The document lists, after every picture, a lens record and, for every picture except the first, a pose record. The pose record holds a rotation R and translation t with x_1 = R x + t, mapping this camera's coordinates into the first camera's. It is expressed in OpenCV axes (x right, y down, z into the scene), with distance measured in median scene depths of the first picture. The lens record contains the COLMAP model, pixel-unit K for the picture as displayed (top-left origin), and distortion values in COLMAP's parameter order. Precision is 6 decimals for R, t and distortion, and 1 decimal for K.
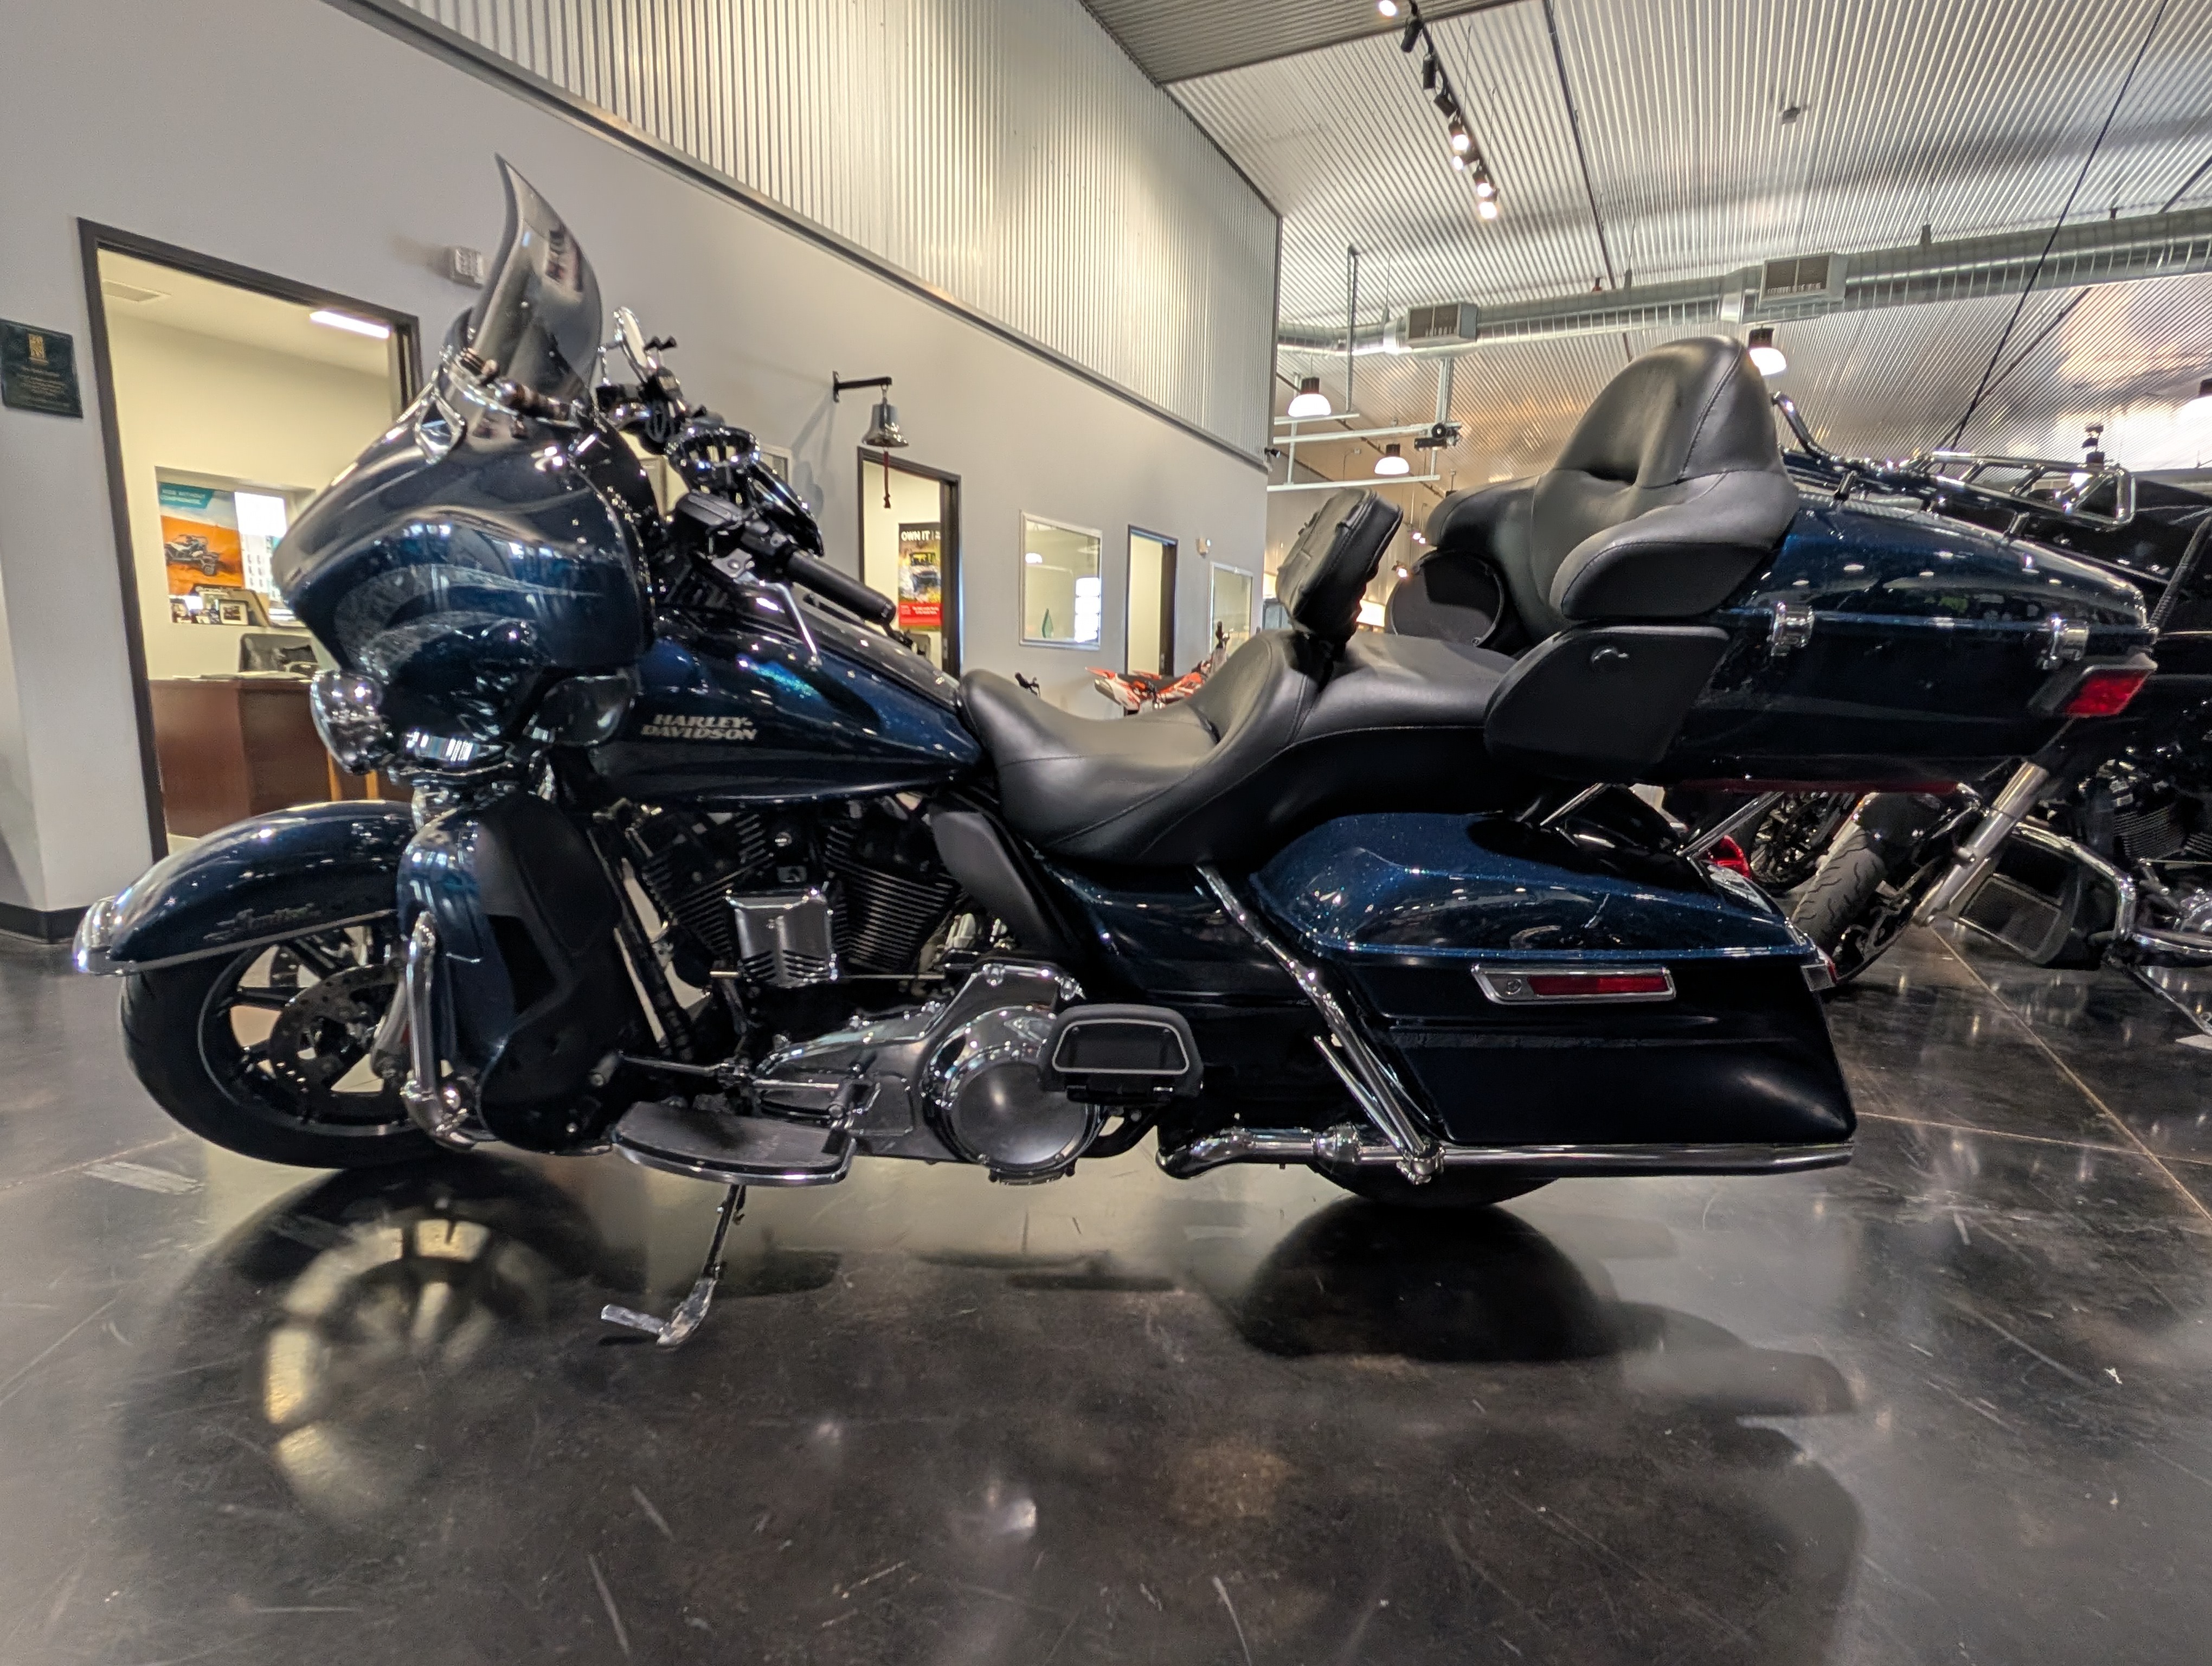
lens RADIAL K [[1090.2, 0, 1106.0], [0, 1090.2, 833.0], [0, 0, 1]] dist [0.000802, 0.000023]
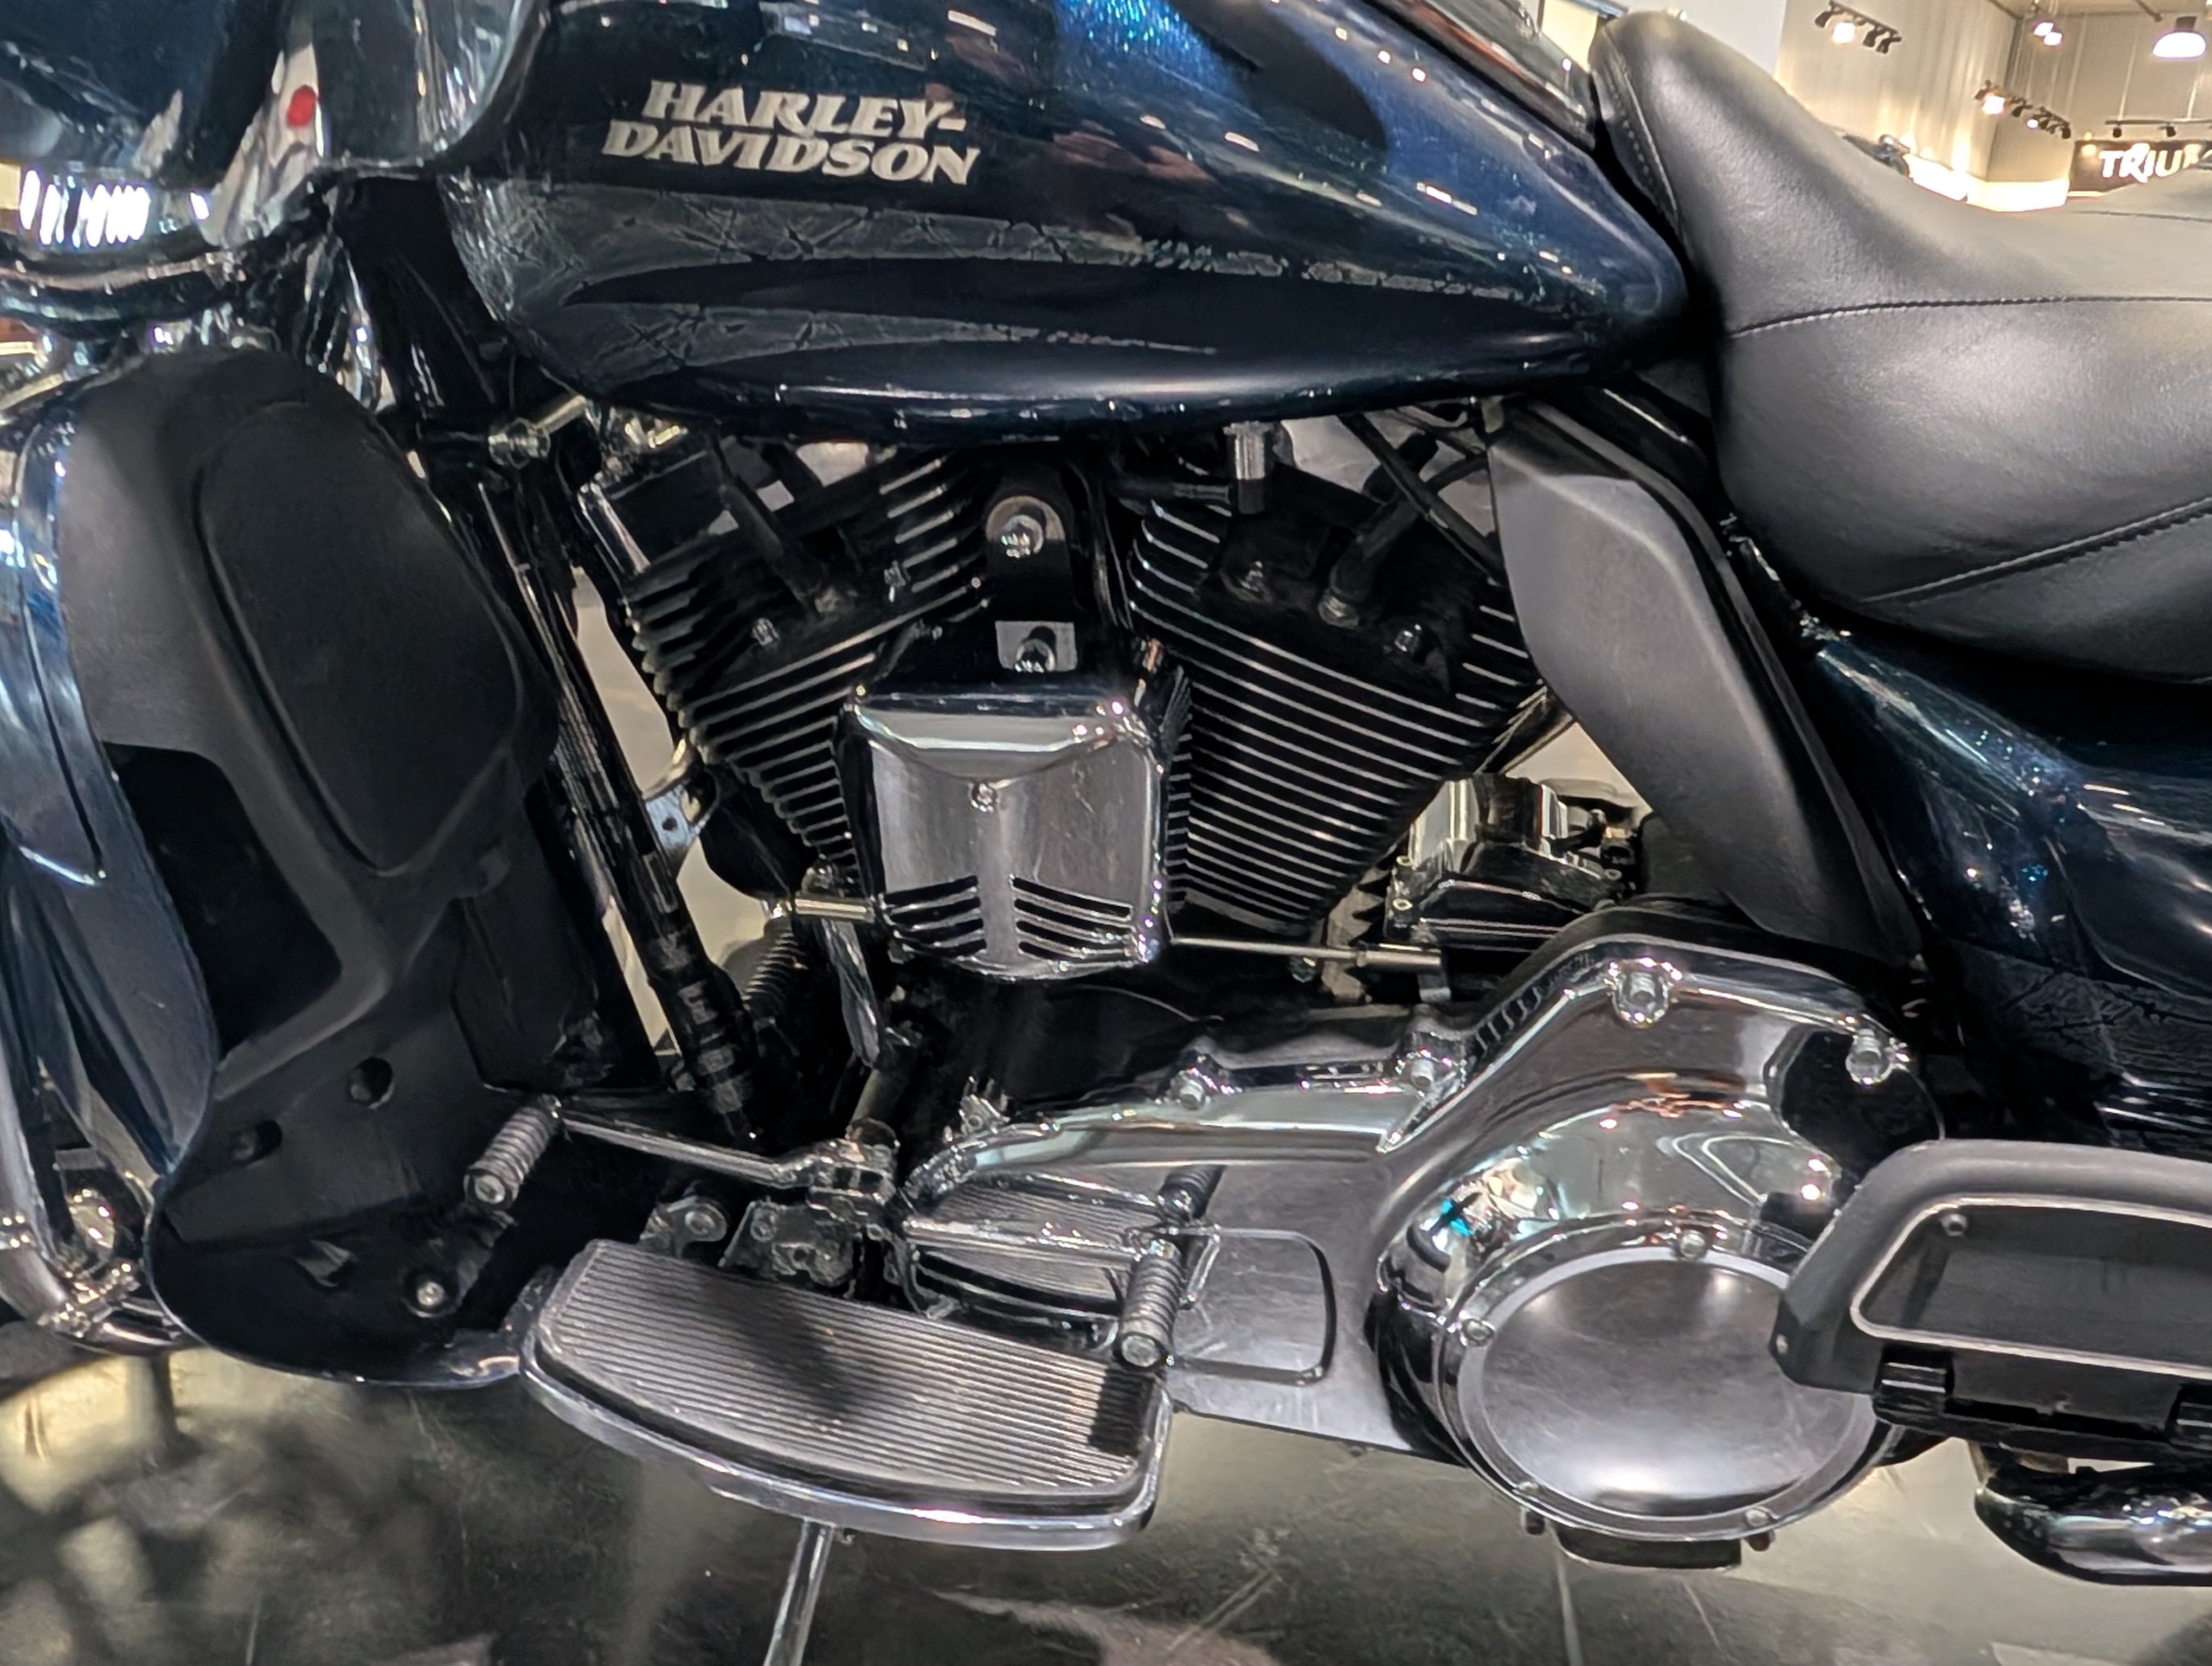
lens RADIAL K [[2034.3, 0, 1106.0], [0, 2034.3, 833.0], [0, 0, 1]] dist [-0.004435, 0.002691]
pose [[0.980670, 0.074120, -0.181086, -0.149703], [-0.048841, 0.988908, 0.140272, 0.006497], [0.189474, -0.128716, 0.973412, 0.388667]]
